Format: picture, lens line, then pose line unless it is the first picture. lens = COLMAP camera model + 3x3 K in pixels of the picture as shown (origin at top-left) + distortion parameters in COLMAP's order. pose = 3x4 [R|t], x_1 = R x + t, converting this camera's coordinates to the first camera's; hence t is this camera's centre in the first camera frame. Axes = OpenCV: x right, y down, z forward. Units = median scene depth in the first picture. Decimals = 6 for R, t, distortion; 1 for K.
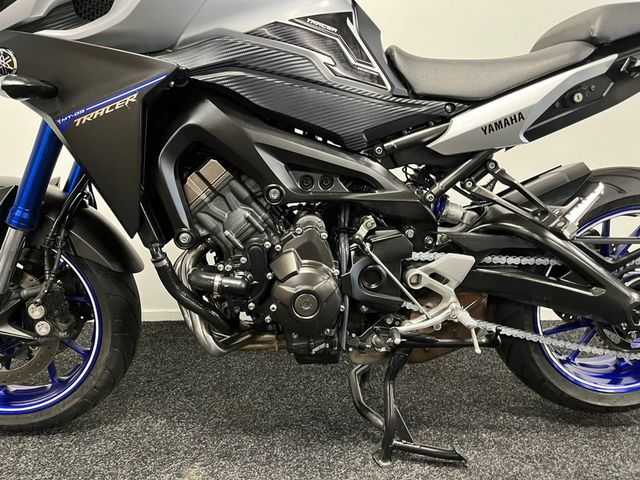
lens RADIAL K [[485.3, 0, 320.0], [0, 485.3, 240.0], [0, 0, 1]] dist [0.086559, -0.123118]
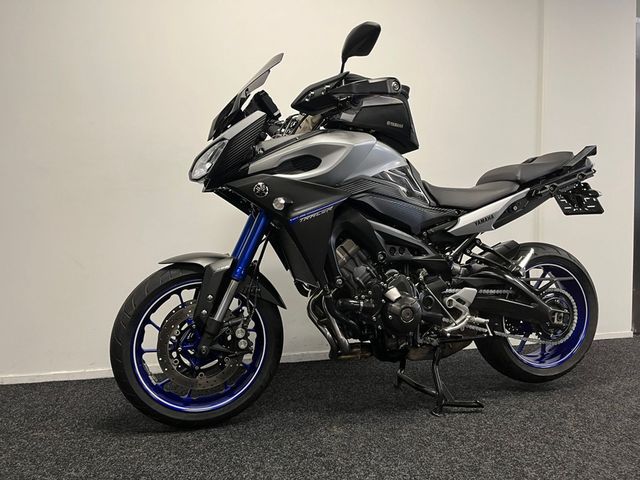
lens RADIAL K [[485.3, 0, 320.0], [0, 485.3, 240.0], [0, 0, 1]] dist [0.086559, -0.123118]
pose [[0.966989, -0.012988, 0.254488, -0.760933], [0.063485, 0.979488, -0.191241, 0.175732], [-0.246784, 0.201084, 0.947978, -0.689406]]
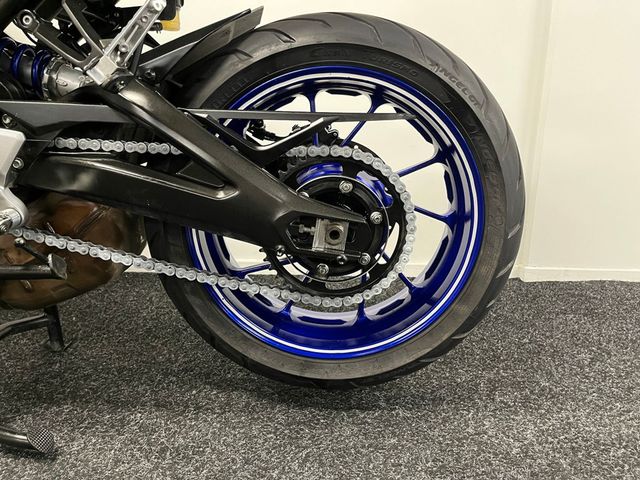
lens RADIAL K [[485.3, 0, 320.0], [0, 485.3, 240.0], [0, 0, 1]] dist [0.086559, -0.123118]
pose [[0.997977, 0.015760, -0.061584, 0.753315], [-0.013846, 0.999412, 0.031375, 0.150389], [0.062042, -0.030458, 0.997609, 0.399163]]
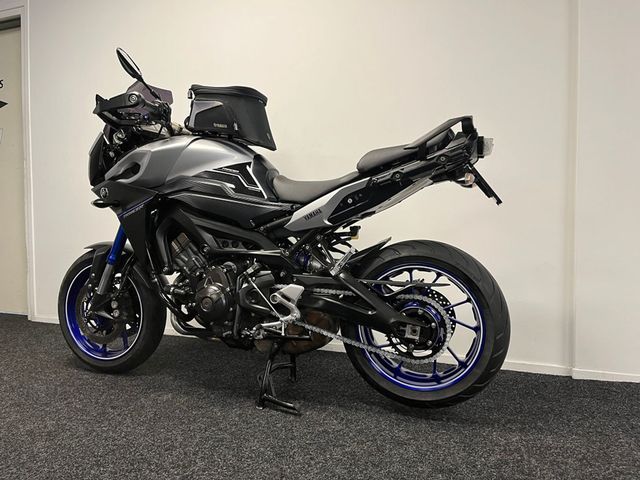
lens RADIAL K [[485.3, 0, 320.0], [0, 485.3, 240.0], [0, 0, 1]] dist [0.086559, -0.123118]
pose [[0.920774, 0.006971, -0.390035, 1.088829], [-0.078313, 0.982788, -0.167314, 0.162182], [0.382156, 0.184603, 0.905471, -0.636730]]
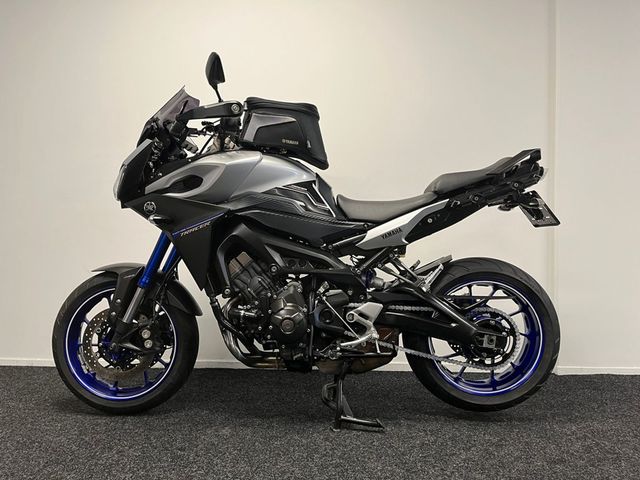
lens RADIAL K [[485.3, 0, 320.0], [0, 485.3, 240.0], [0, 0, 1]] dist [0.086559, -0.123118]
pose [[0.997423, -0.006206, -0.071474, 0.218993], [-0.009911, 0.974780, -0.222948, 0.212994], [0.071055, 0.223082, 0.972207, -0.858093]]
